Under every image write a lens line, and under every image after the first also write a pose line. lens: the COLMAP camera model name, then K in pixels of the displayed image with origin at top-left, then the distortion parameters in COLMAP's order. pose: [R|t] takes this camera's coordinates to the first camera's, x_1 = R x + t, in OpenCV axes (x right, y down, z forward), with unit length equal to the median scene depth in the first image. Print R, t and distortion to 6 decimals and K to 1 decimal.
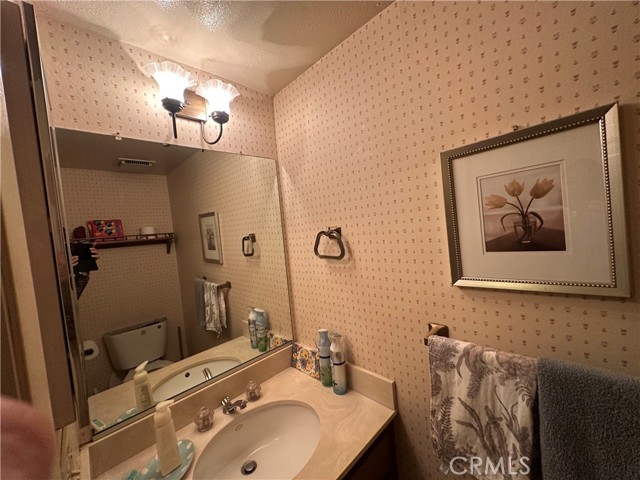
lens RADIAL K [[254.1, 0, 320.0], [0, 254.1, 240.0], [0, 0, 1]] dist [-0.000964, -0.000064]
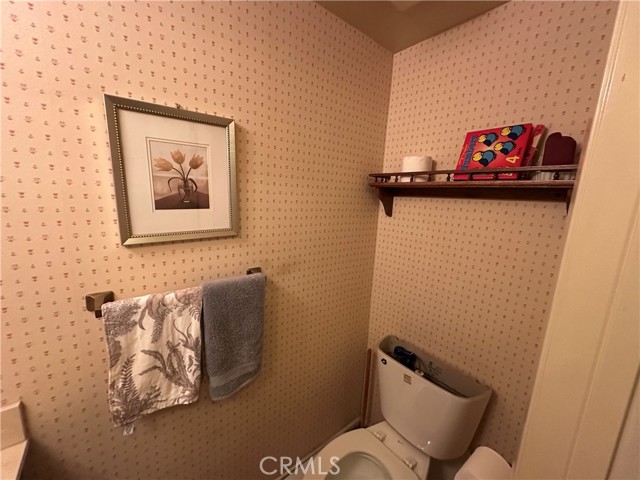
lens RADIAL K [[254.1, 0, 320.0], [0, 254.1, 240.0], [0, 0, 1]] dist [-0.000964, -0.000064]
pose [[0.089529, -0.082787, 0.992538, -0.403500], [-0.004966, 0.996490, 0.083565, 0.086340], [-0.995972, -0.012410, 0.088803, 0.200917]]
